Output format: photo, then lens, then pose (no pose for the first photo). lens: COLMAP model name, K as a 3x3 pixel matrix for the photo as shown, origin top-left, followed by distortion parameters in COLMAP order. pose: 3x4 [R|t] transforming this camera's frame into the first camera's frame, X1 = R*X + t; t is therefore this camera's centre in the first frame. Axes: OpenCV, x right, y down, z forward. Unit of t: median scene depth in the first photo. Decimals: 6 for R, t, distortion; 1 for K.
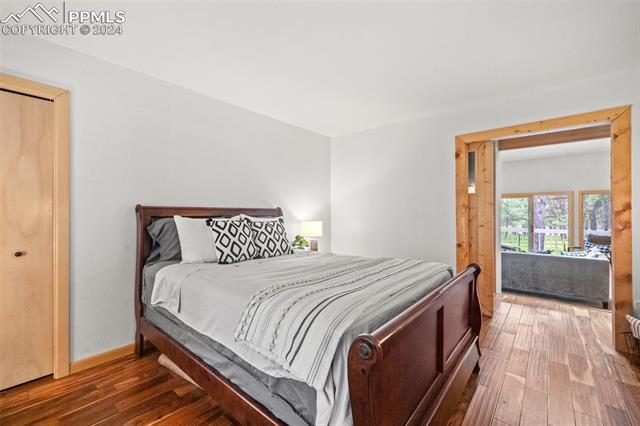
lens RADIAL K [[267.6, 0, 320.2], [0, 267.6, 212.6], [0, 0, 1]] dist [0.000248, 0.000021]
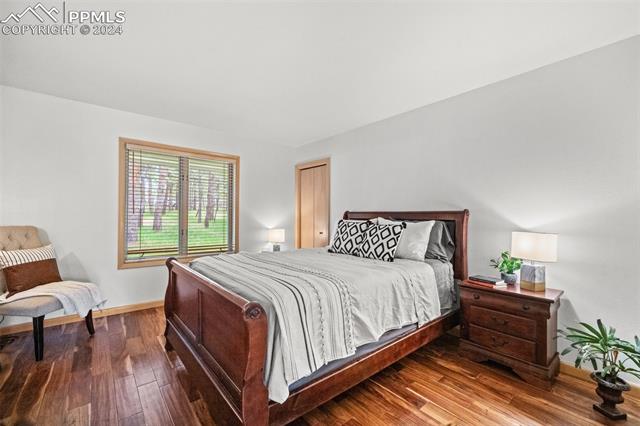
lens RADIAL K [[267.6, 0, 320.0], [0, 267.6, 213.9], [0, 0, 1]] dist [0.000248, 0.000021]
pose [[-0.159986, -0.006393, -0.987099, 0.891962], [-0.005685, 0.999968, -0.005555, -0.001037], [0.987103, 0.004723, -0.160017, 0.988071]]
